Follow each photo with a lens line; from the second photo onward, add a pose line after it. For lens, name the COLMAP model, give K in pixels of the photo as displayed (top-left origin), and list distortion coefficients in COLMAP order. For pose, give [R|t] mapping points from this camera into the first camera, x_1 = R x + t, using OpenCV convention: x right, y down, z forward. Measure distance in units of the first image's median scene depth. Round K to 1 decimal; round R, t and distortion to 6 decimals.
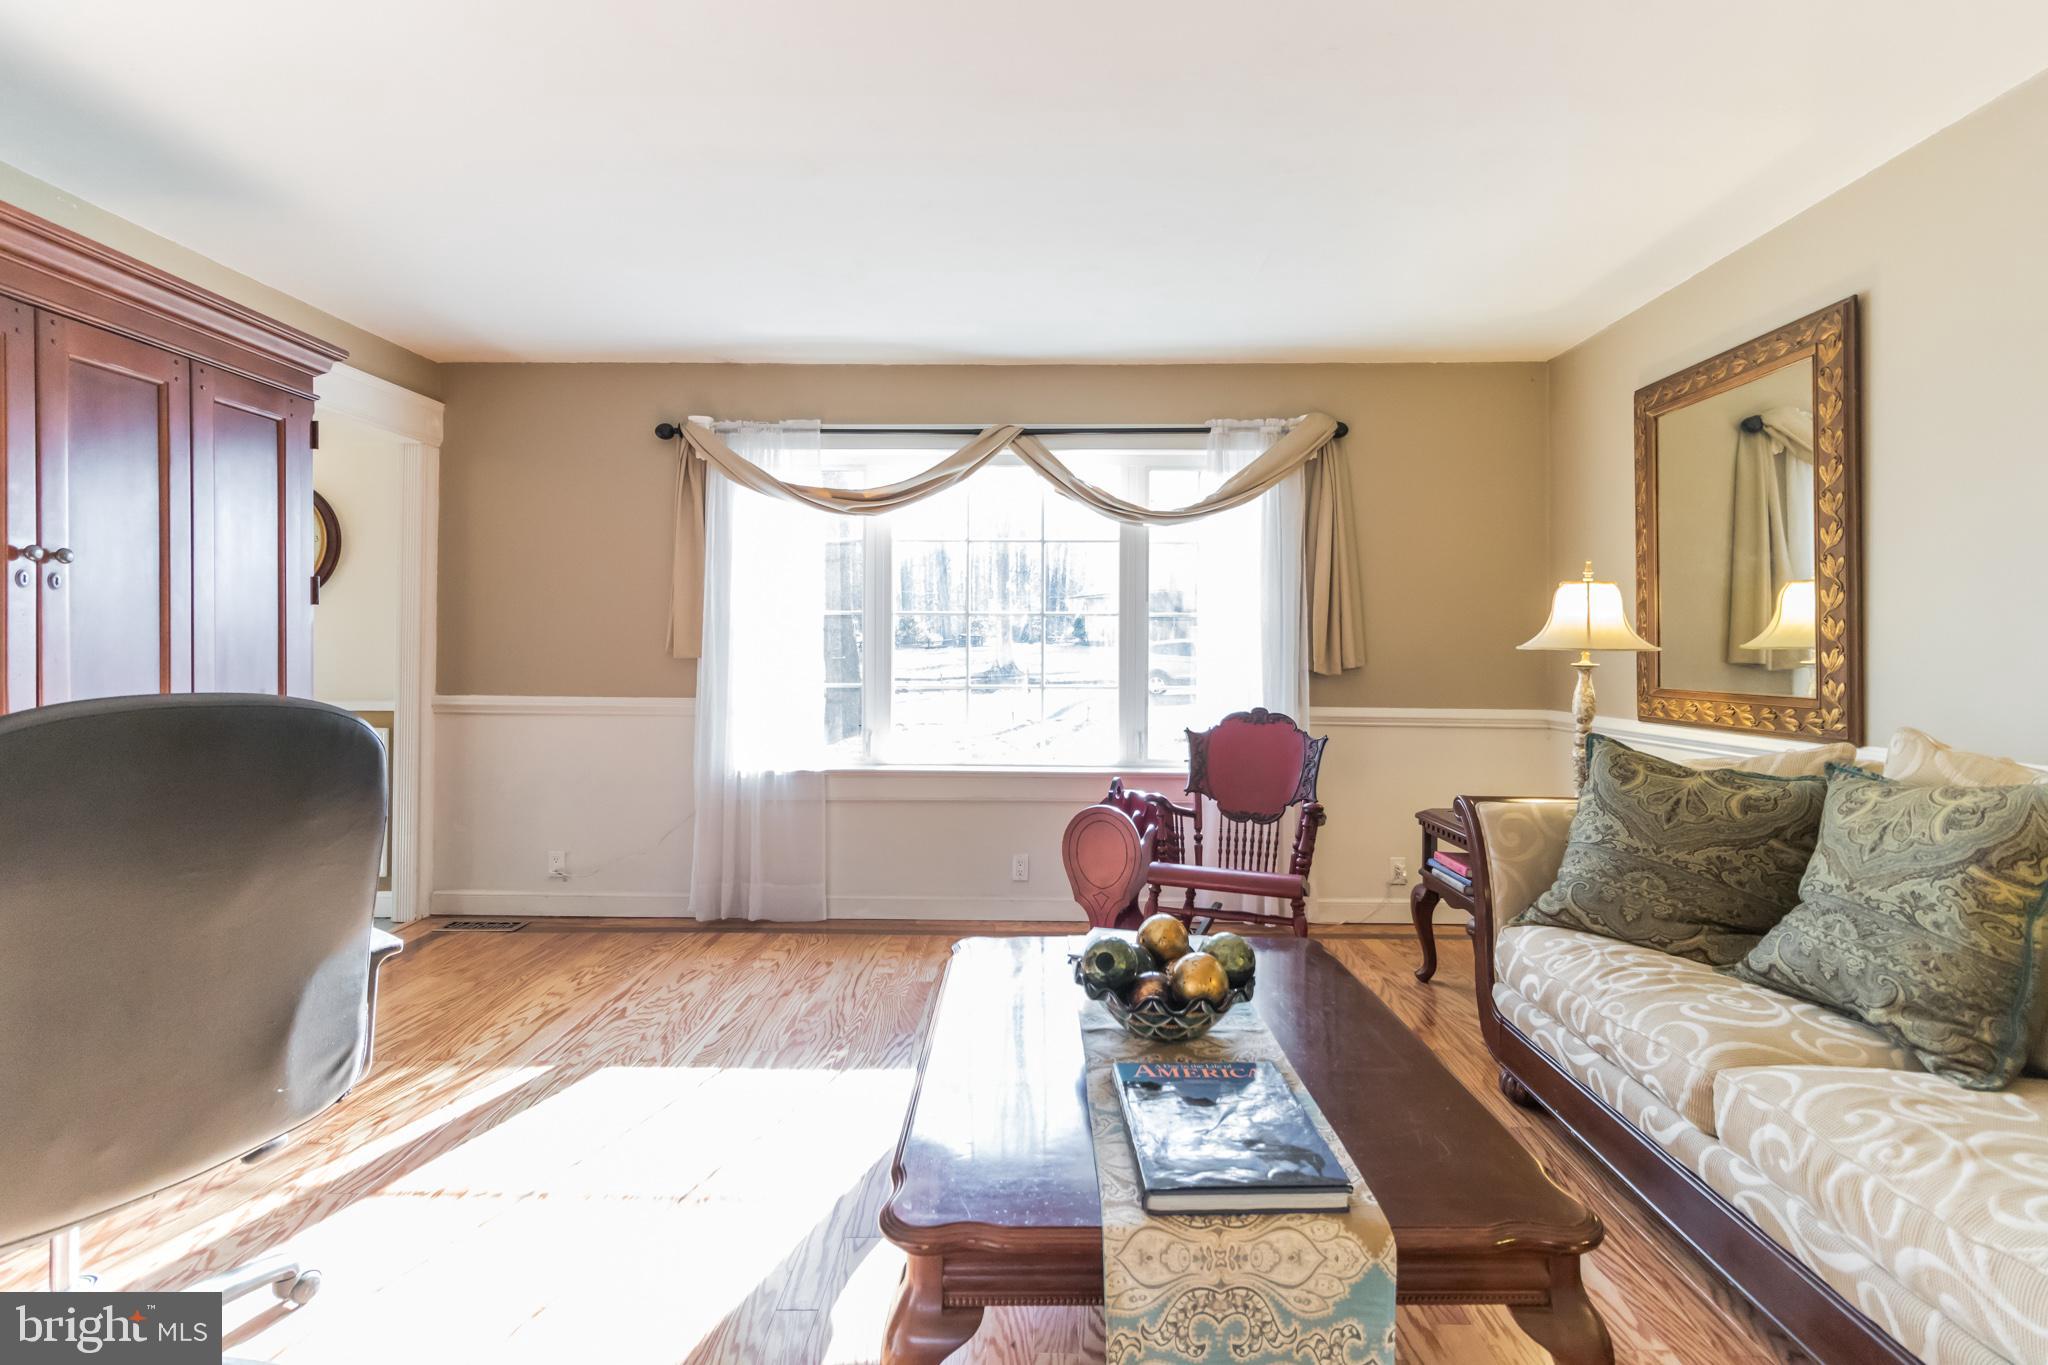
lens RADIAL K [[964.3, 0, 1017.9], [0, 964.3, 657.9], [0, 0, 1]] dist [0.001159, 0.000055]
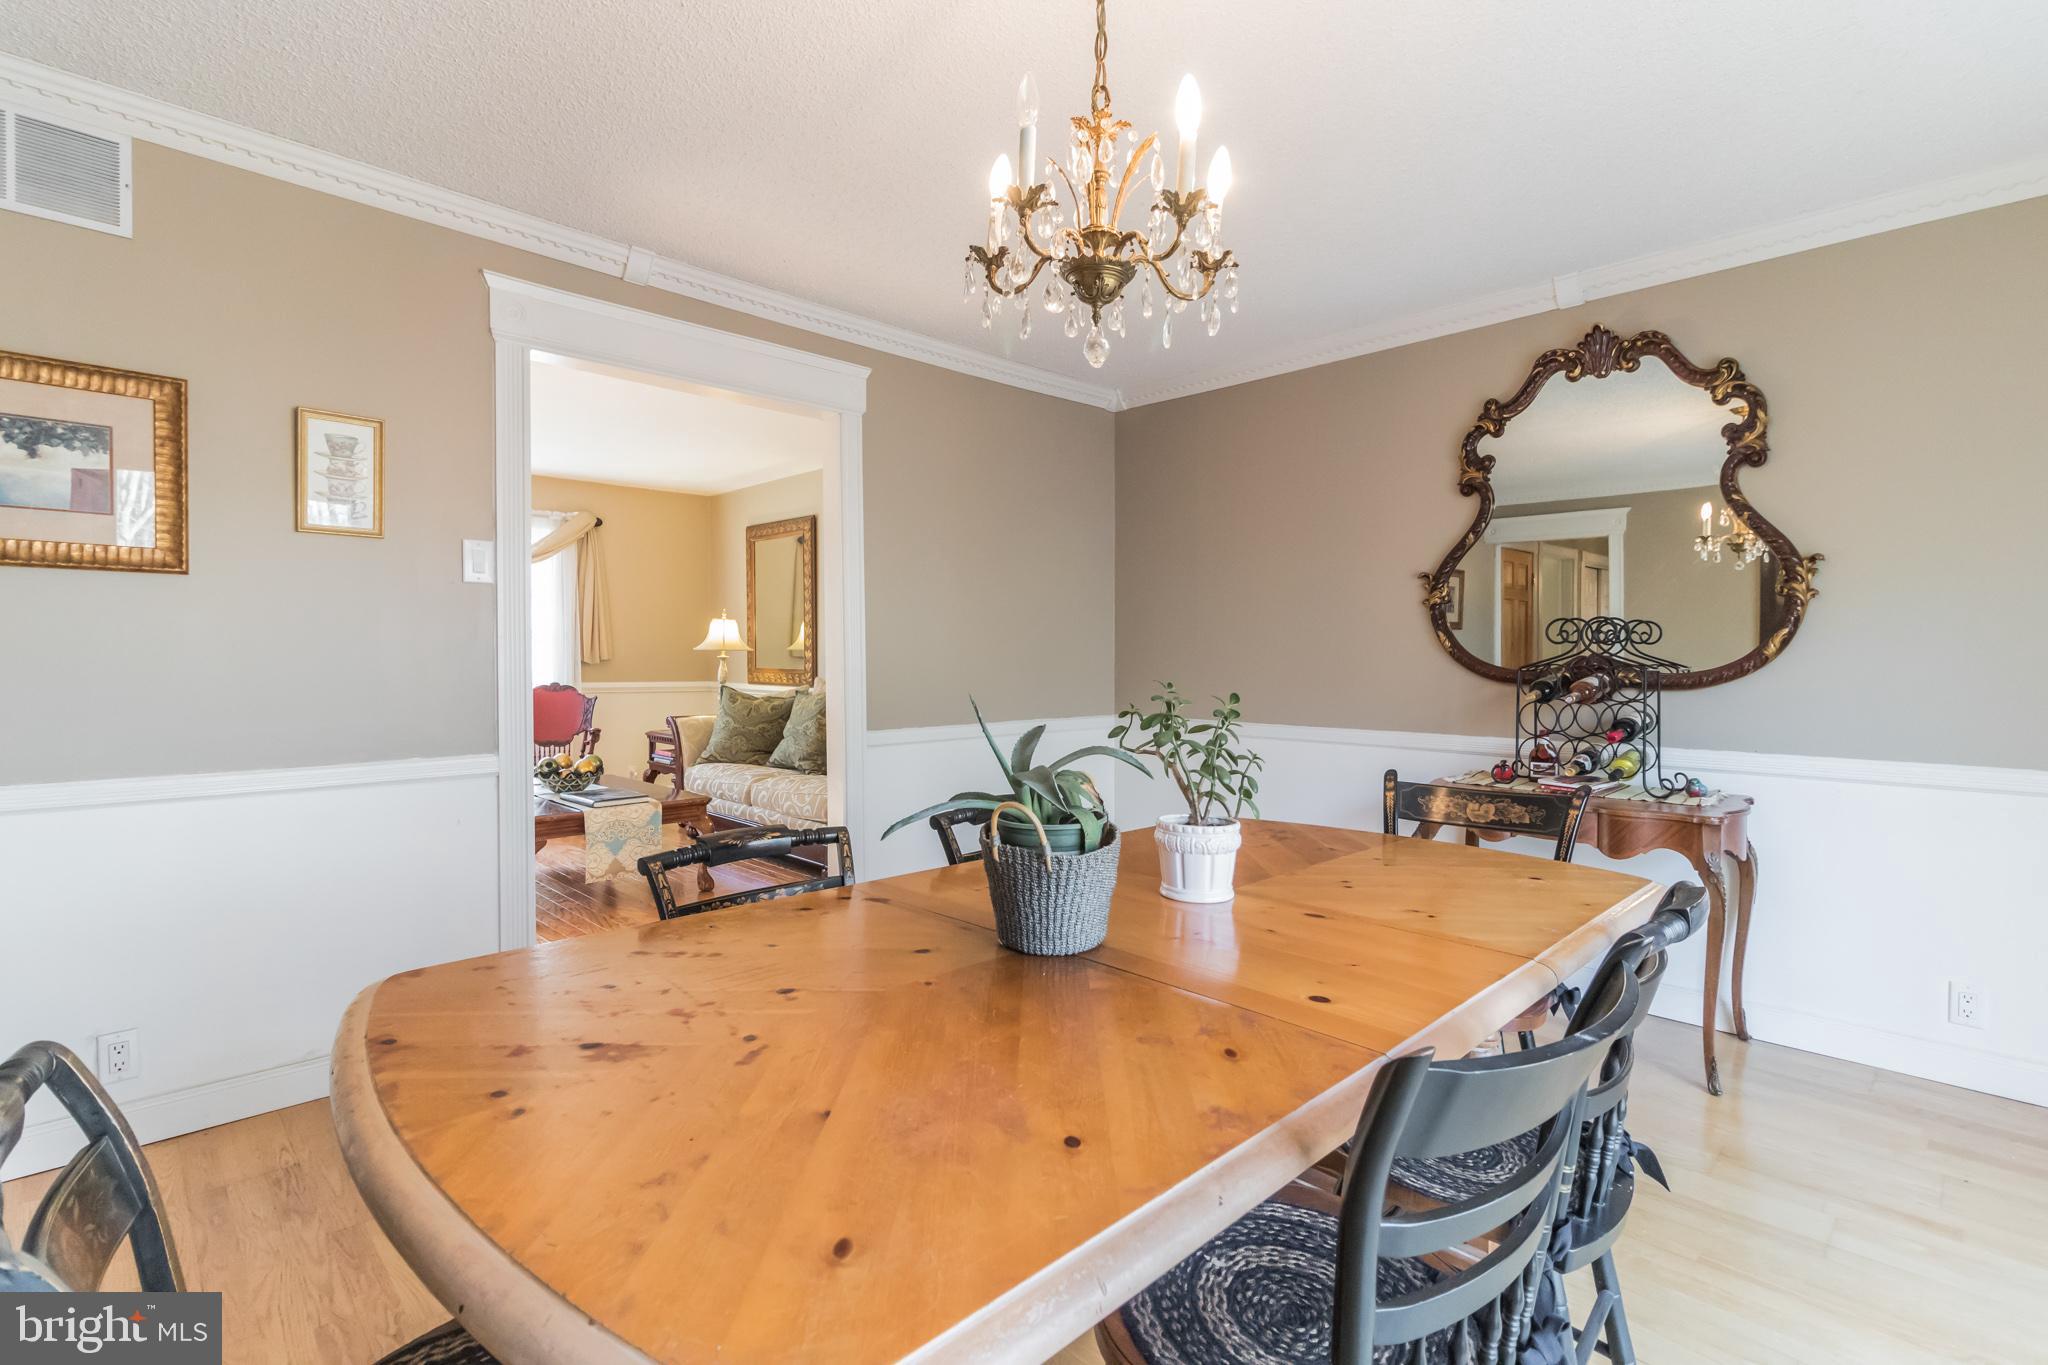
lens RADIAL K [[964.3, 0, 1017.9], [0, 964.3, 657.9], [0, 0, 1]] dist [0.001159, 0.000055]
pose [[0.699056, -0.003090, 0.715060, -0.532490], [0.000613, 0.999993, 0.003721, 0.001650], [-0.715066, -0.002163, 0.699053, -1.057080]]
